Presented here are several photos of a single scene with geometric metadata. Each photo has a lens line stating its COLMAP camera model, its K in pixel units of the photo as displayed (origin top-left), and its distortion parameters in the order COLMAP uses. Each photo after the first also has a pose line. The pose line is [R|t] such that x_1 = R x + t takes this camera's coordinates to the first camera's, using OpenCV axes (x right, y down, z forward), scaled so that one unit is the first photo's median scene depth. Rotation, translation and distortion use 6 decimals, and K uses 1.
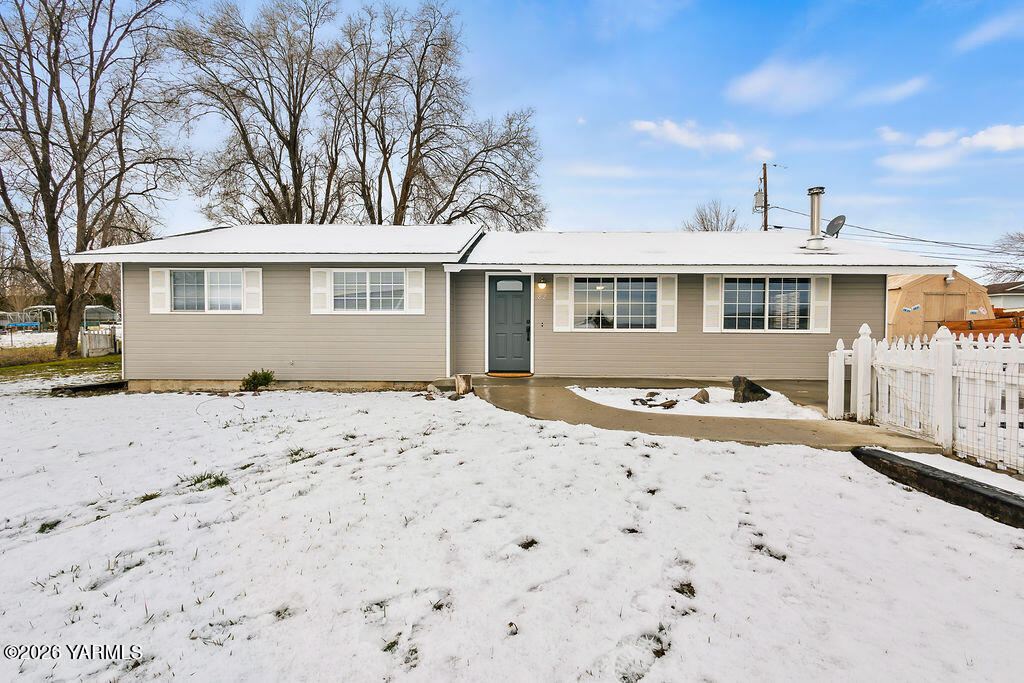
lens RADIAL K [[490.0, 0, 512.0], [0, 490.0, 341.5], [0, 0, 1]] dist [0.013307, 0.000106]
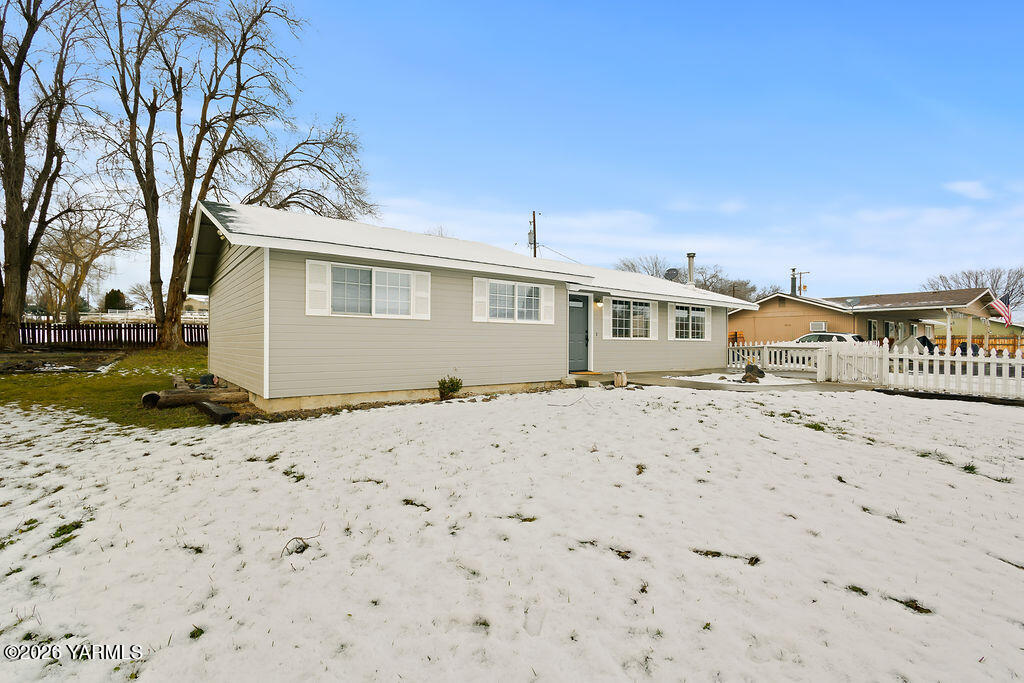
lens RADIAL K [[468.6, 0, 512.0], [0, 468.6, 341.5], [0, 0, 1]] dist [0.000244, -0.000111]
pose [[0.771638, 0.002154, 0.636058, -0.966112], [0.001685, 0.999984, -0.005431, -0.008090], [-0.636059, 0.005262, 0.771622, 0.184557]]
